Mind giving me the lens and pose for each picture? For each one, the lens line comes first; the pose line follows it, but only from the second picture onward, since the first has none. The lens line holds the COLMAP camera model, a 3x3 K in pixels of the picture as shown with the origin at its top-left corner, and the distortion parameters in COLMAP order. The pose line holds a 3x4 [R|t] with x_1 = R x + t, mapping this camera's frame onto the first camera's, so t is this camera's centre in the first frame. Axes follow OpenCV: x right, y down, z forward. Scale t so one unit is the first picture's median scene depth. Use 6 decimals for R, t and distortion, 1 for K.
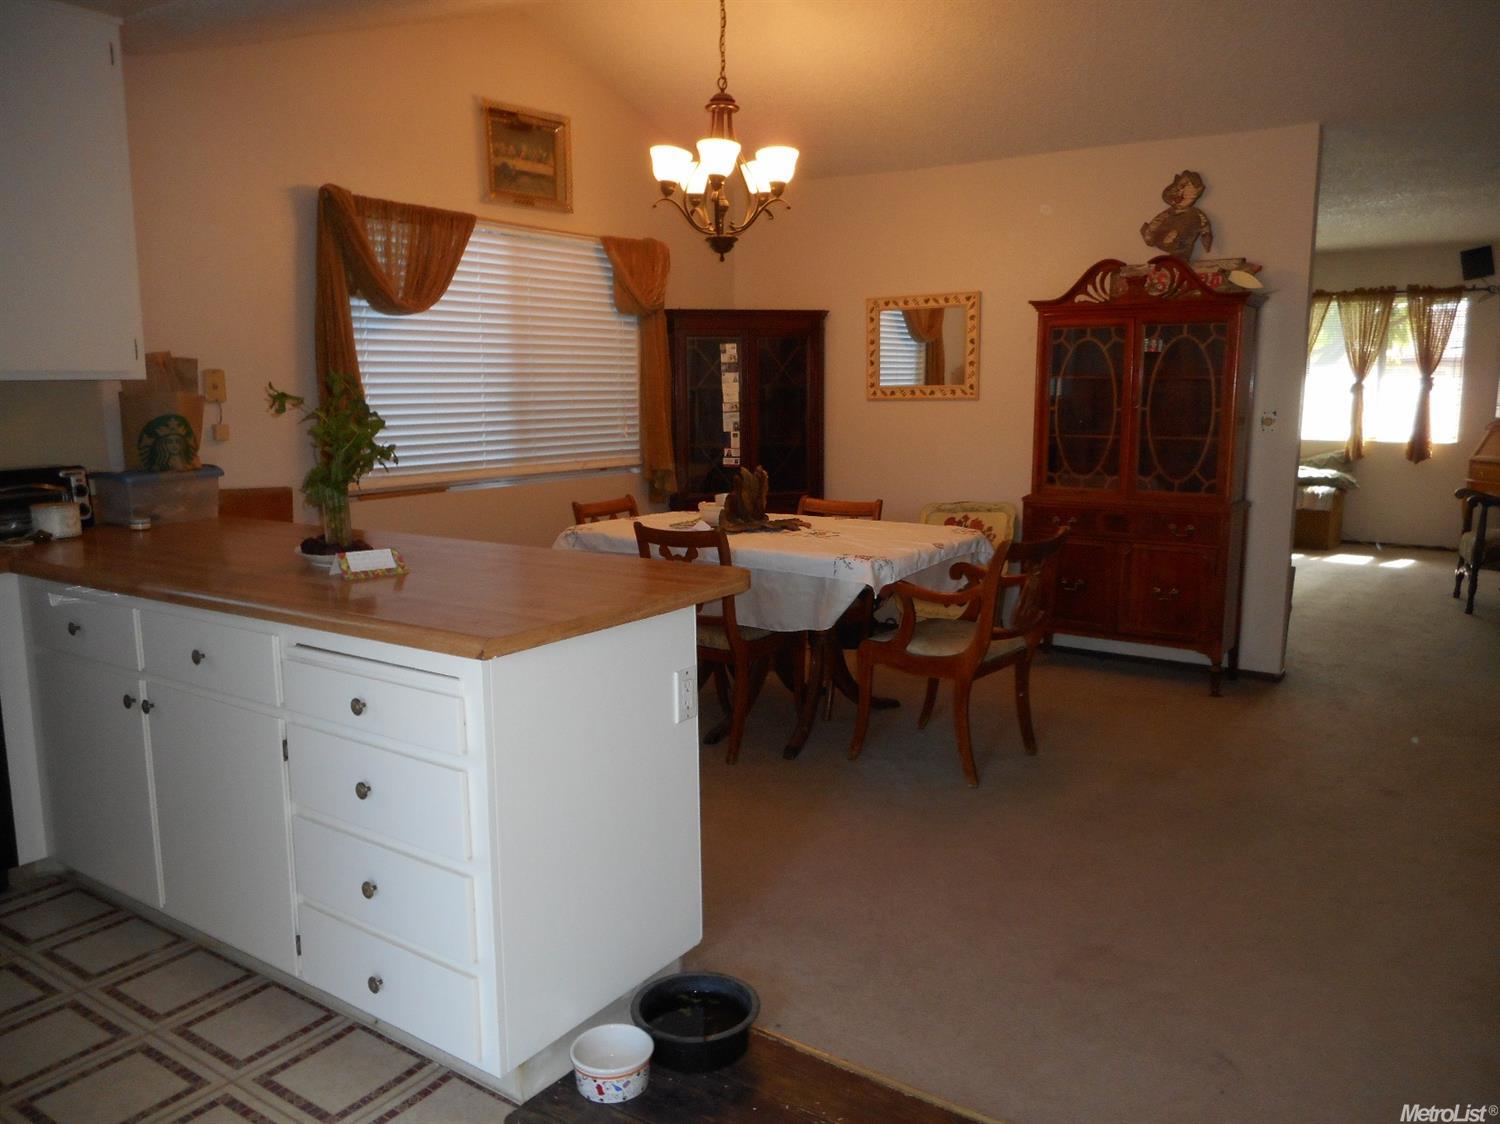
lens RADIAL K [[1131.3, 0, 754.9], [0, 1131.3, 563.7], [0, 0, 1]] dist [-0.009218, 0.014974]
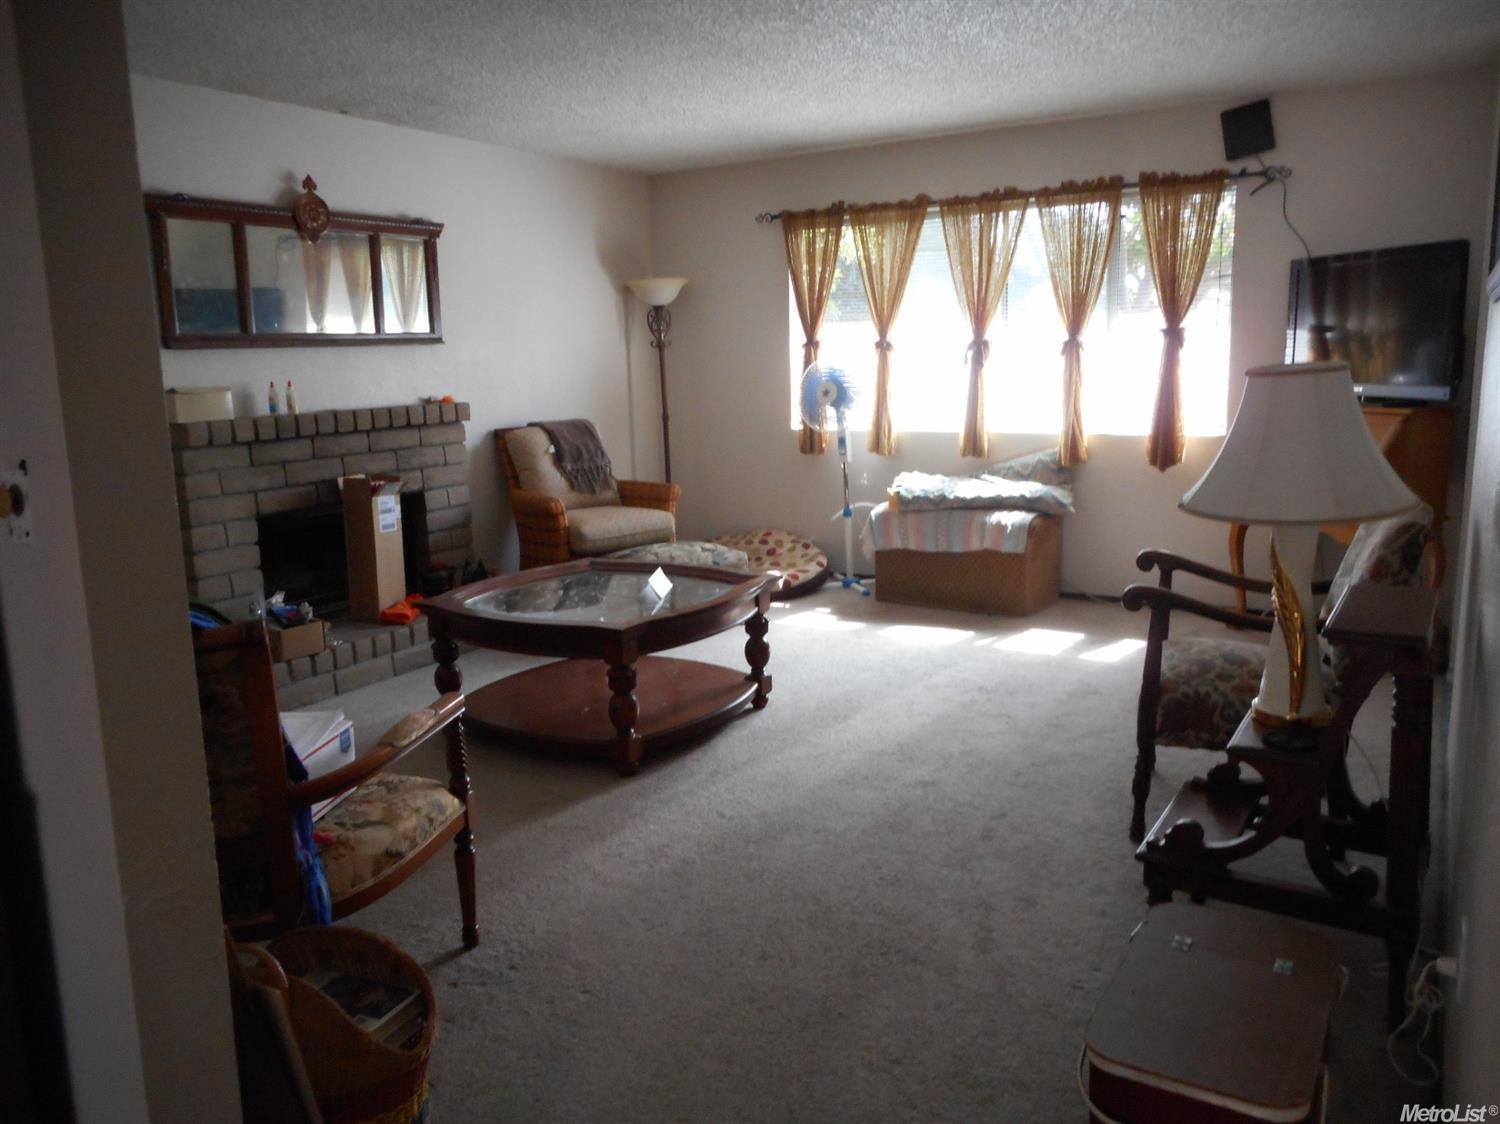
lens RADIAL K [[1131.3, 0, 750.1], [0, 1131.3, 555.5], [0, 0, 1]] dist [-0.009218, 0.014974]
pose [[0.999155, -0.032118, 0.025632, 0.345335], [0.031636, 0.999319, 0.018978, -0.061352], [-0.026225, -0.018151, 0.999491, 0.398851]]
